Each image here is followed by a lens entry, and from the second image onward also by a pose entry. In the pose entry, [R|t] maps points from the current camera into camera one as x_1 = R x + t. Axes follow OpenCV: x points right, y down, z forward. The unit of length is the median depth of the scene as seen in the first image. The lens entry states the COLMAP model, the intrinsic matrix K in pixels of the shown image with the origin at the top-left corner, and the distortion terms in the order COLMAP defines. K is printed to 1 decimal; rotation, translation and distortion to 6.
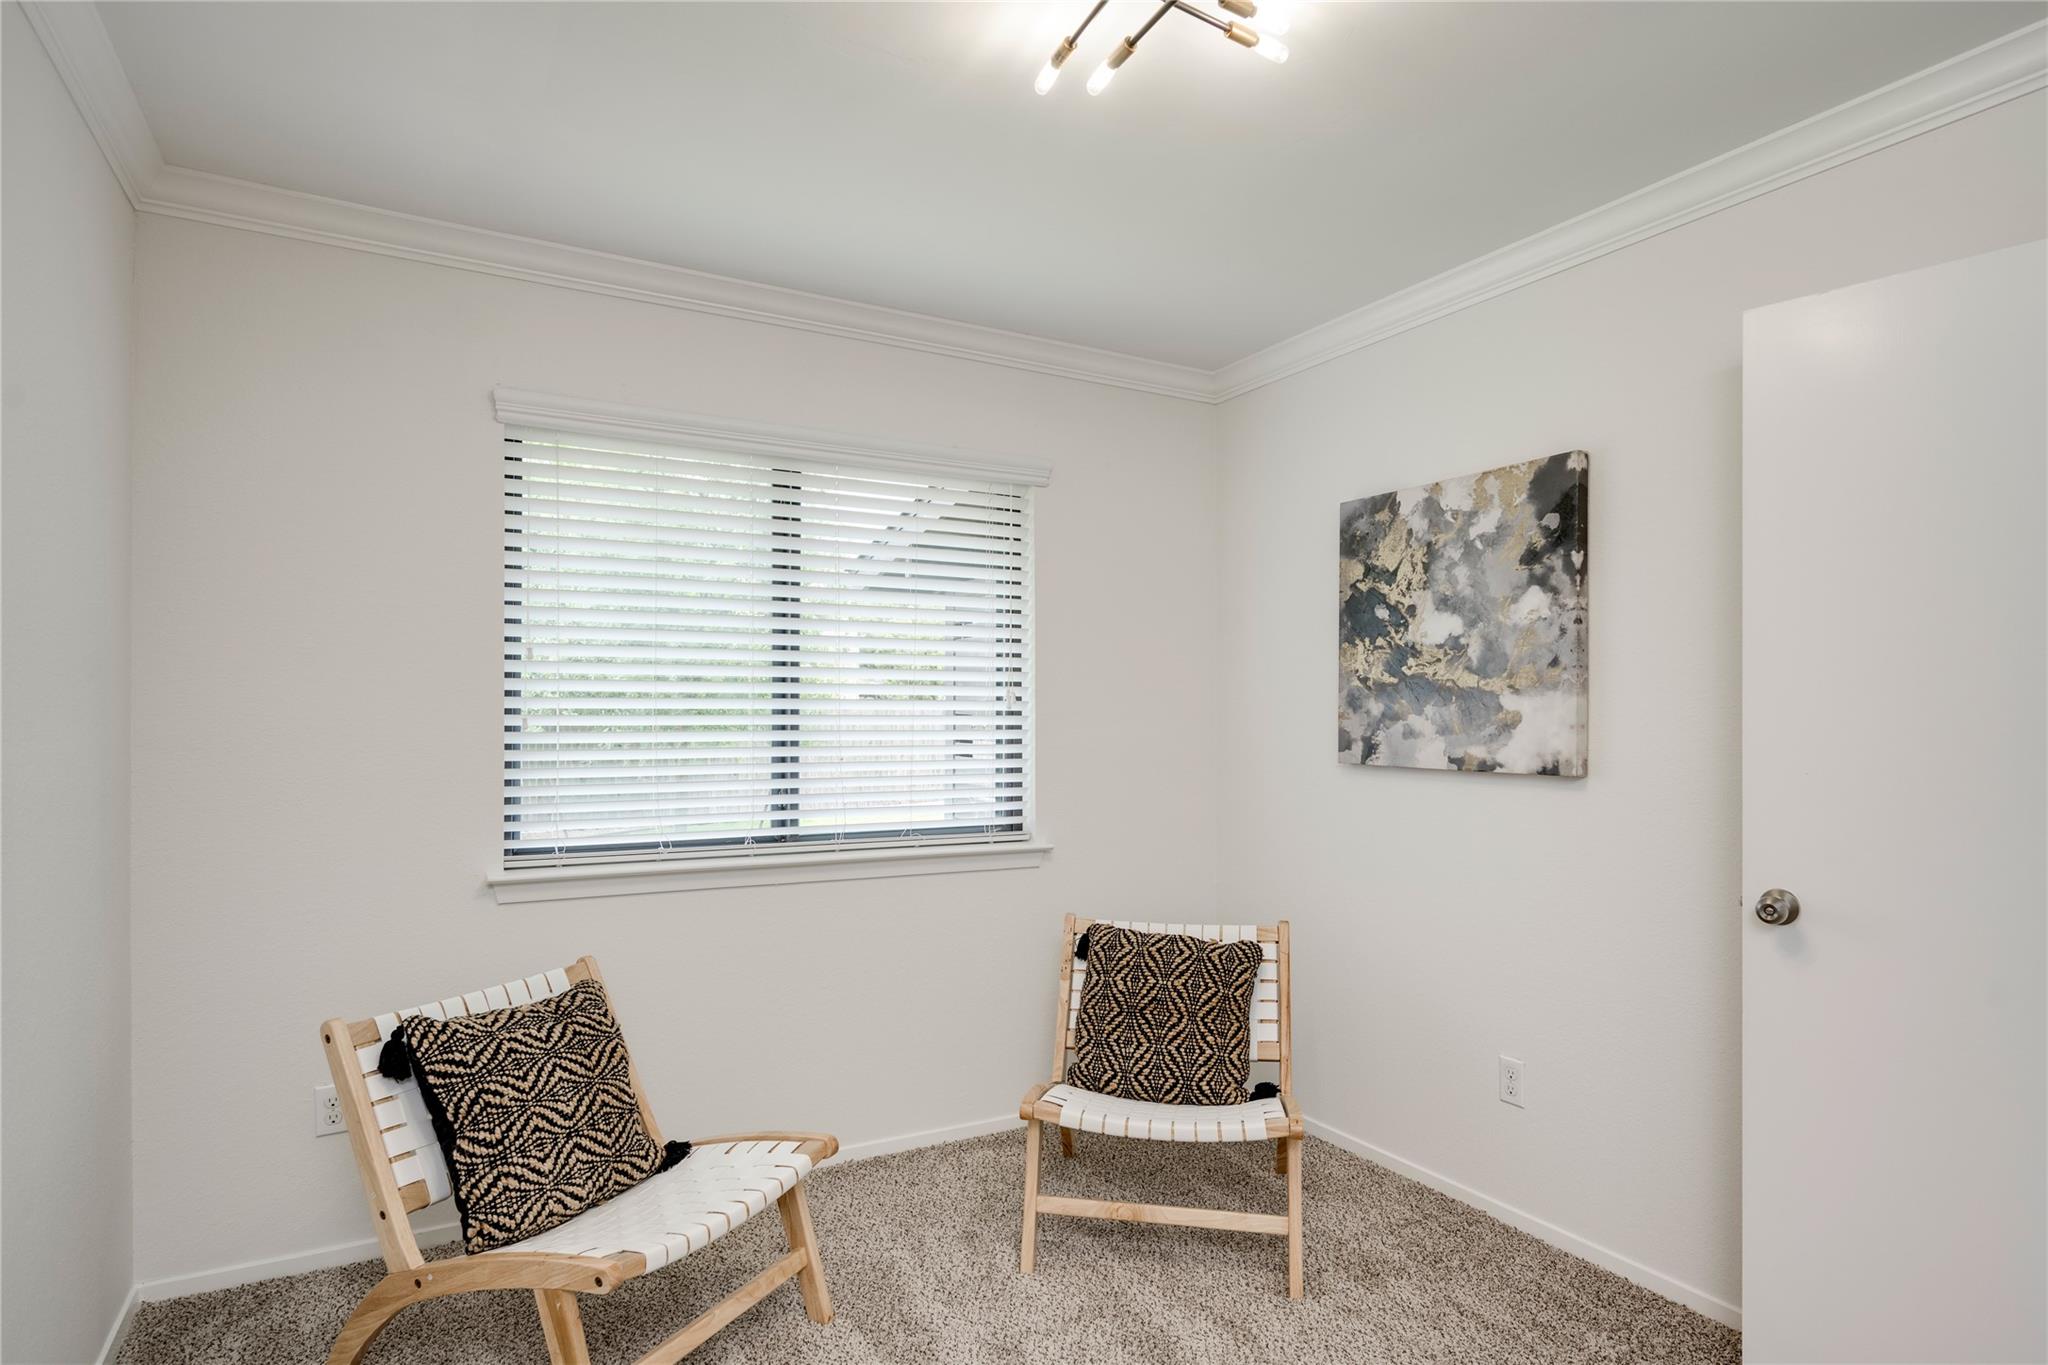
lens RADIAL K [[1134.9, 0, 1087.1], [0, 1134.9, 687.4], [0, 0, 1]] dist [-0.004672, -0.000810]
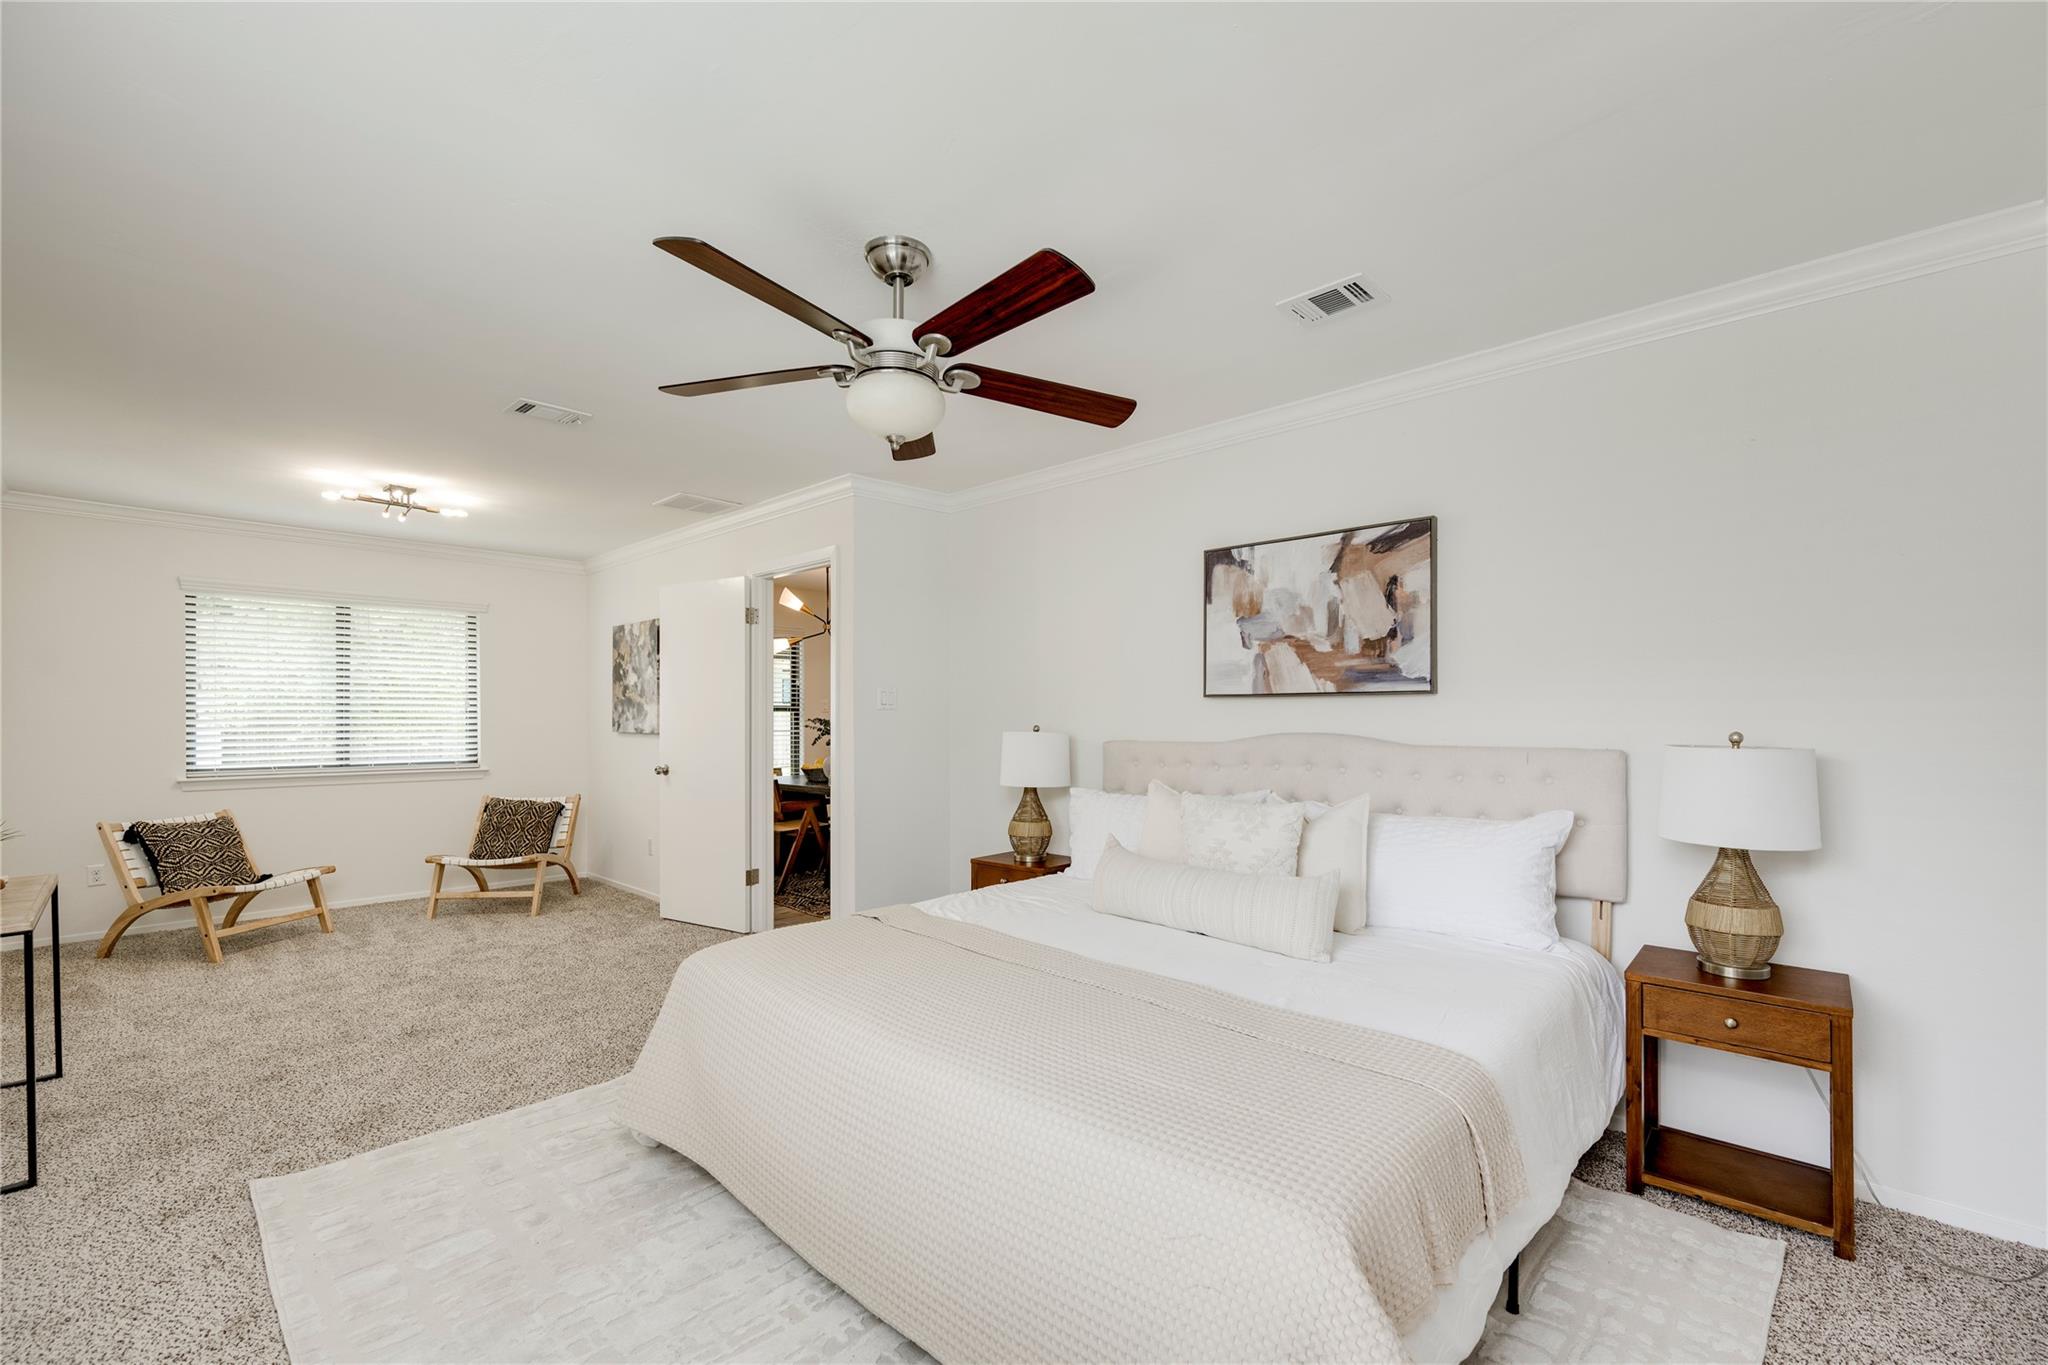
lens RADIAL K [[875.0, 0, 1081.0], [0, 875.0, 704.8], [0, 0, 1]] dist [0.000433, 0.000155]
pose [[0.960100, 0.002461, 0.279644, 0.772729], [-0.006440, 0.999891, 0.013313, -0.027439], [-0.279581, -0.014583, 0.960011, -1.287791]]
